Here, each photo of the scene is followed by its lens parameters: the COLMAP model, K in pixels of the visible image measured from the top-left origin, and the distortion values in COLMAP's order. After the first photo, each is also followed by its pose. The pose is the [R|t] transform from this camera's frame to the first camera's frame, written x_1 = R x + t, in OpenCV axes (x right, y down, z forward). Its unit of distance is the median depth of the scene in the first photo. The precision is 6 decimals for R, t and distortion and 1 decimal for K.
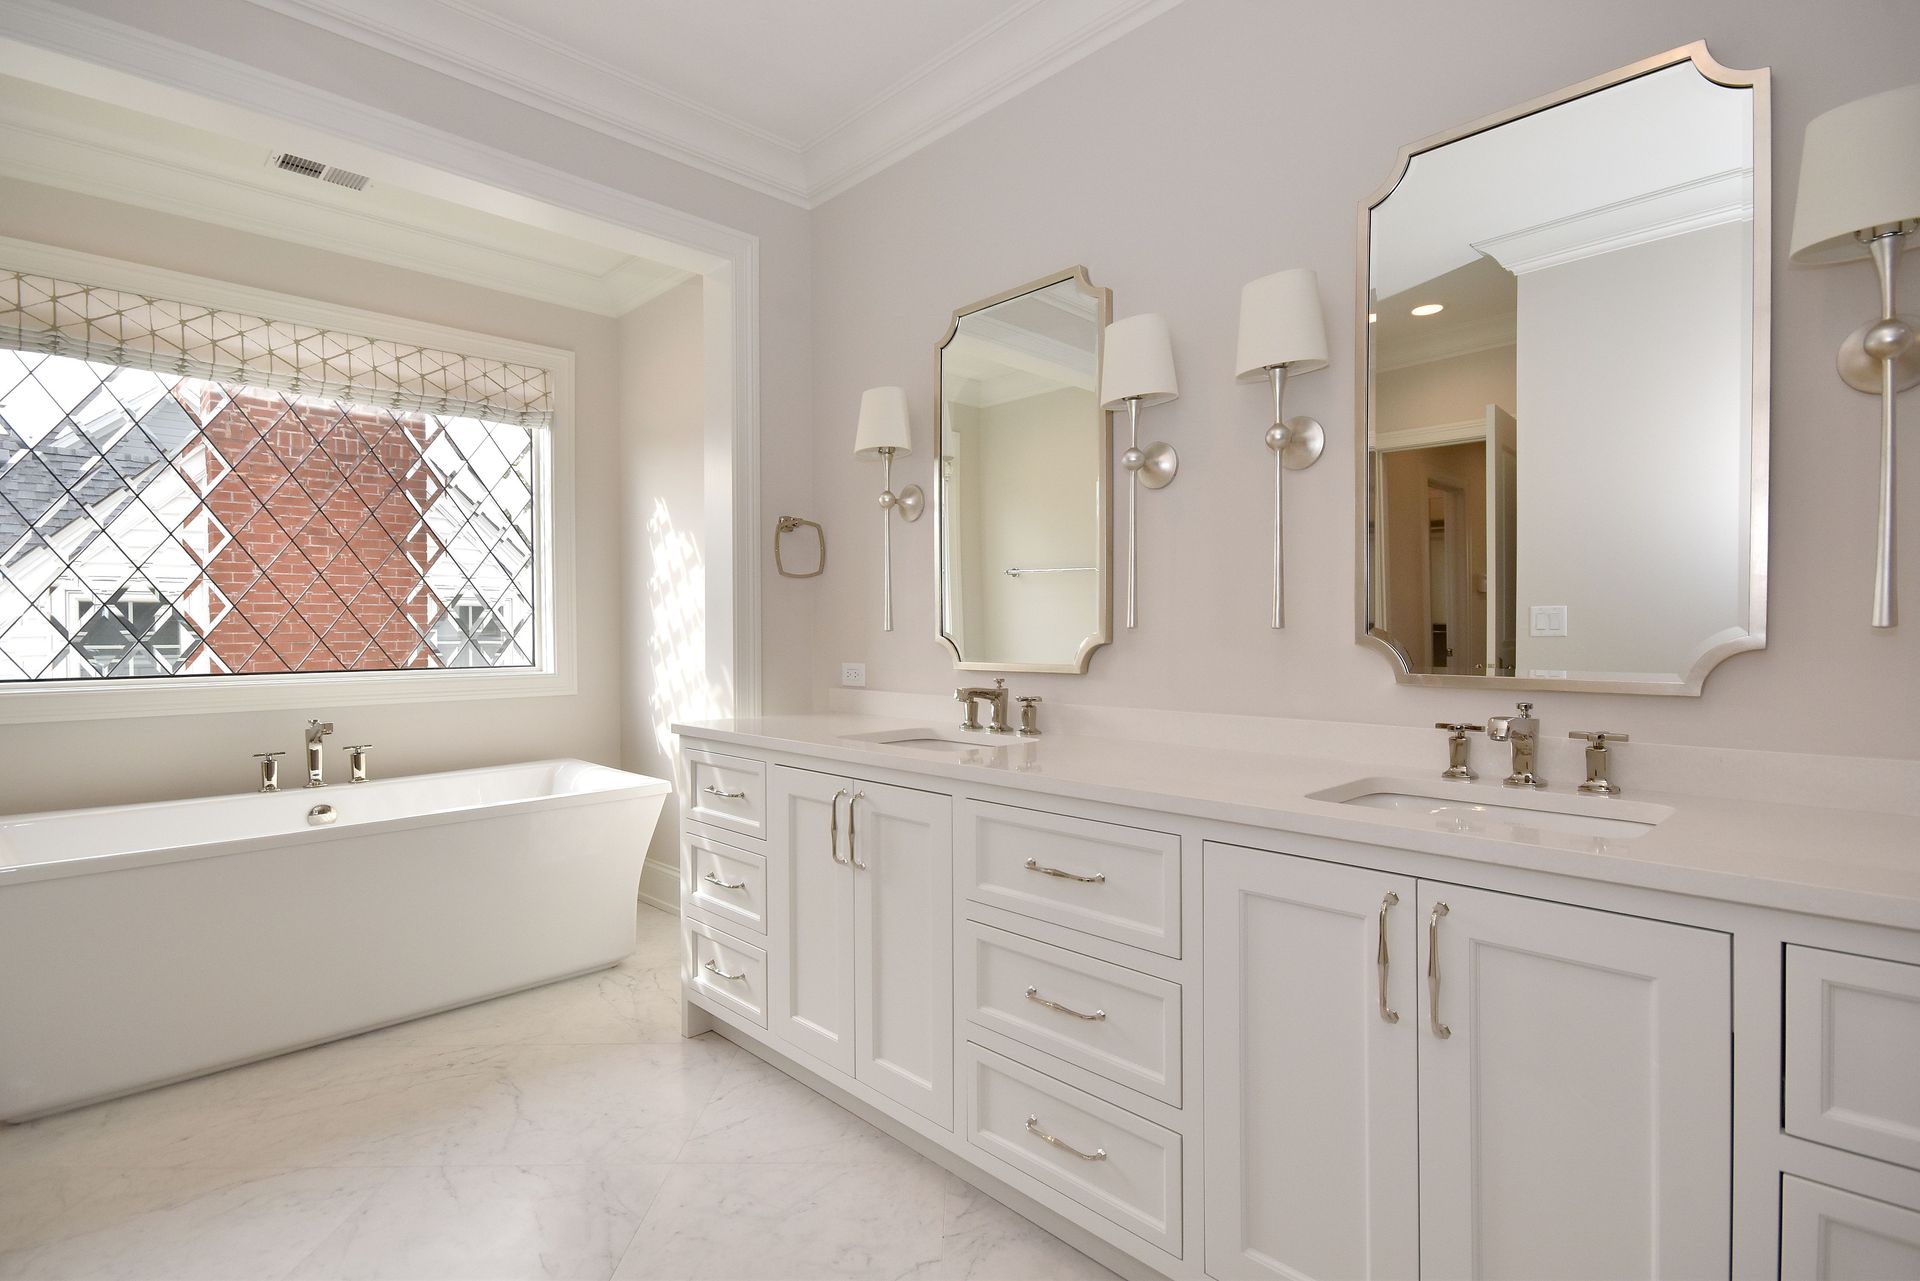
lens RADIAL K [[918.4, 0, 977.0], [0, 918.4, 643.1], [0, 0, 1]] dist [0.015236, -0.009311]
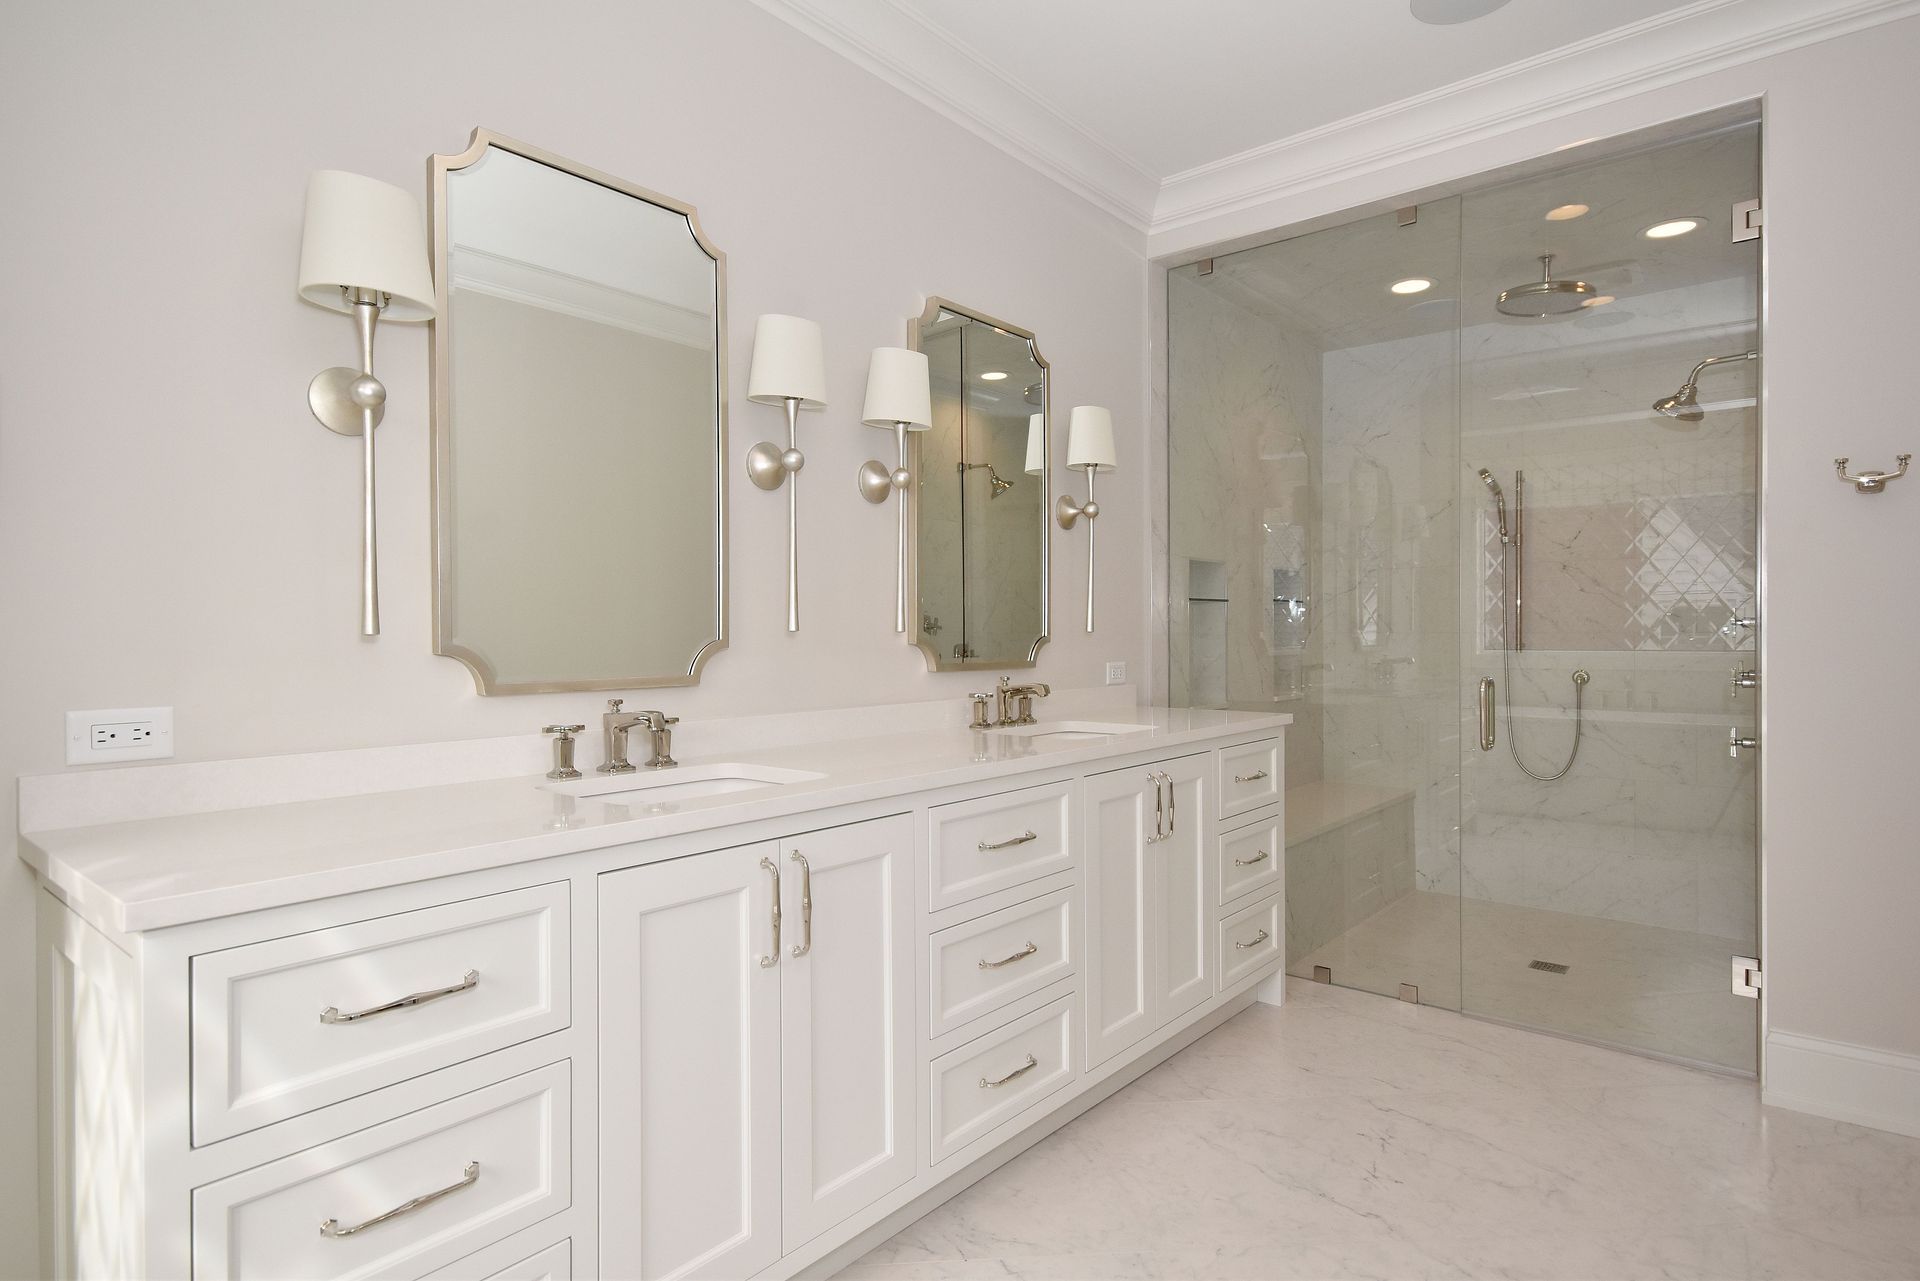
lens RADIAL K [[1018.1, 0, 948.1], [0, 1018.1, 633.4], [0, 0, 1]] dist [0.006504, 0.001026]
pose [[-0.071333, 0.003743, 0.997446, -0.386366], [0.017335, 0.999847, -0.002512, -0.003869], [-0.997302, 0.017111, -0.071387, 0.378834]]
